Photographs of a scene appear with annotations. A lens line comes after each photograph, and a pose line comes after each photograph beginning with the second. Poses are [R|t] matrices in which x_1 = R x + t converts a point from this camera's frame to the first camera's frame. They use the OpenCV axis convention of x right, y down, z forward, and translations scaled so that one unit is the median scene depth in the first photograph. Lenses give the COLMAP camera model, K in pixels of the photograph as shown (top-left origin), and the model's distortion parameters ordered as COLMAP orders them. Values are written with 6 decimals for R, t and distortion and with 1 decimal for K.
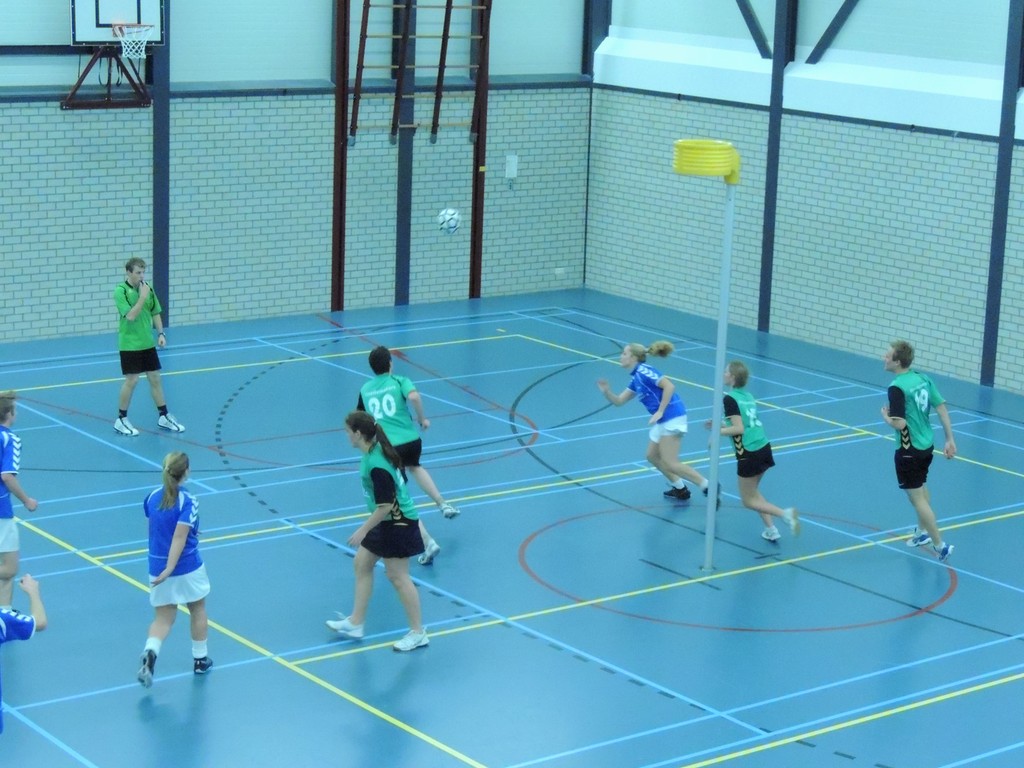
lens RADIAL K [[2256.7, 0, 578.2], [0, 2256.7, 367.0], [0, 0, 1]] dist [-0.048690, 0.000000]
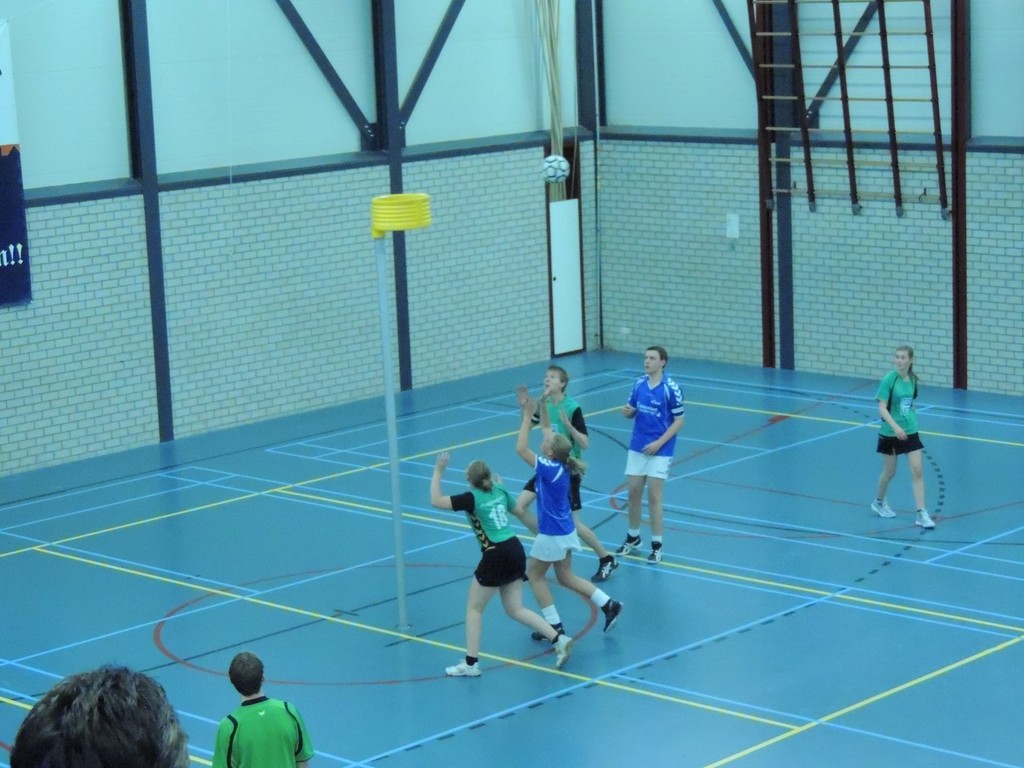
lens RADIAL K [[2475.8, 0, 511.8], [0, 2475.8, 381.7], [0, 0, 1]] dist [-0.023083, 0.000000]
pose [[0.130622, 0.125792, -0.983420, 0.923876], [-0.157829, 0.981907, 0.104635, -0.112312], [0.978789, 0.141544, 0.148112, 0.728836]]
